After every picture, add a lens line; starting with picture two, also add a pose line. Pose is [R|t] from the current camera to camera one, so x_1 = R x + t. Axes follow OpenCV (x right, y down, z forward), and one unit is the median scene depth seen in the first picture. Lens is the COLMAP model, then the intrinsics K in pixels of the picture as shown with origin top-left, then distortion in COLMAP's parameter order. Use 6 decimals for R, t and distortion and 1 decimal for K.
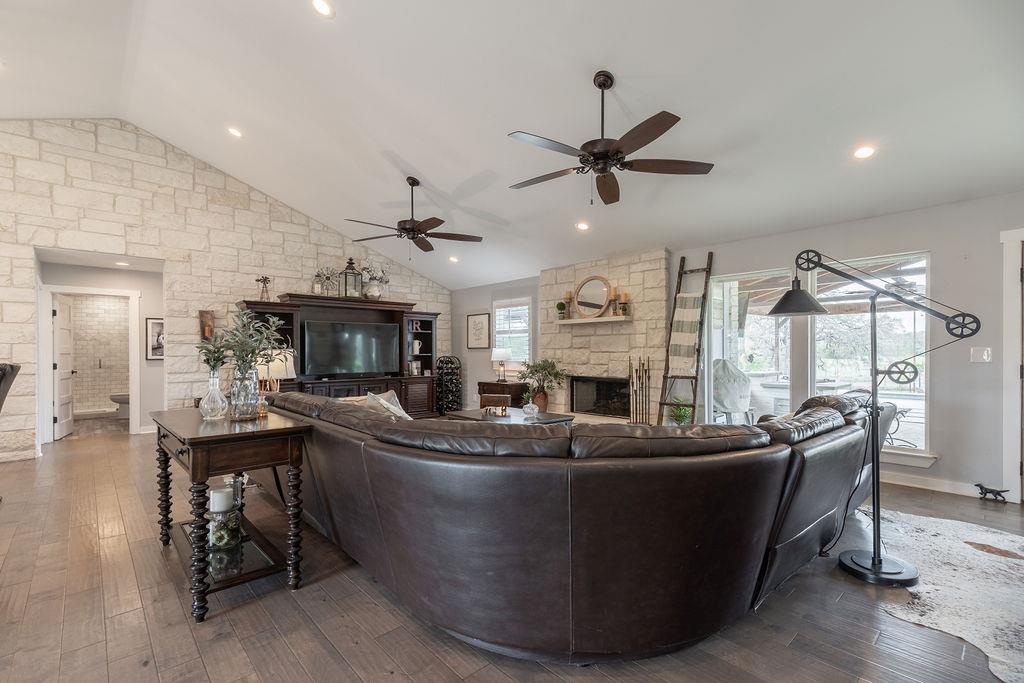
lens RADIAL K [[449.4, 0, 545.1], [0, 449.4, 347.2], [0, 0, 1]] dist [0.014900, -0.001667]
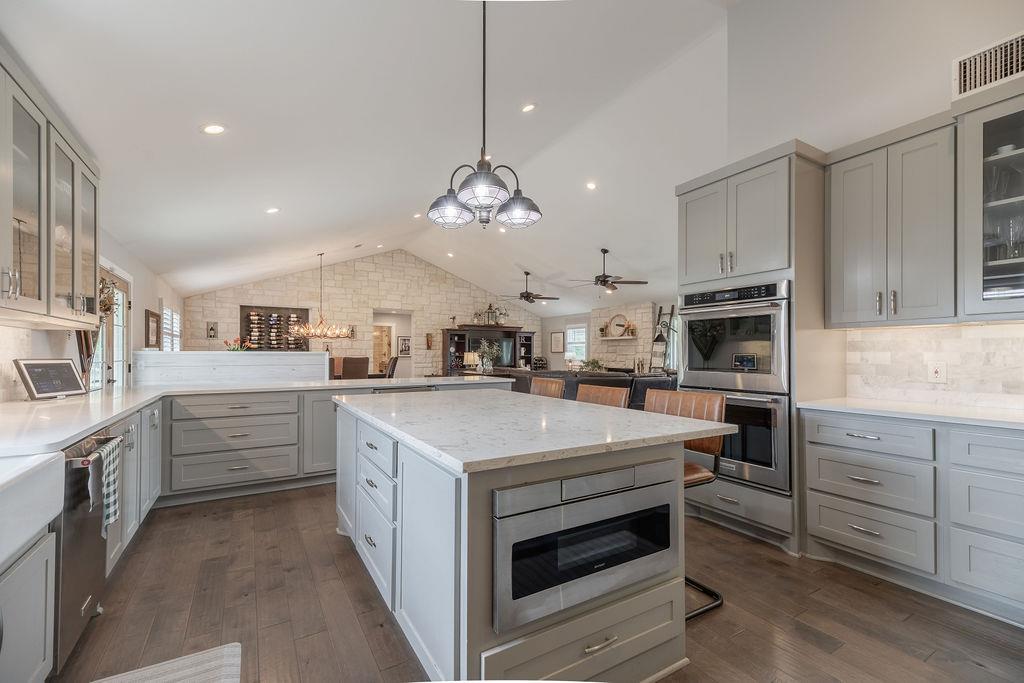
lens RADIAL K [[449.4, 0, 528.8], [0, 449.4, 351.7], [0, 0, 1]] dist [0.014900, -0.001667]
pose [[0.976981, 0.007676, -0.213187, 0.134090], [-0.007420, 0.999970, 0.002002, -0.003008], [0.213196, -0.000374, 0.977009, -0.846930]]
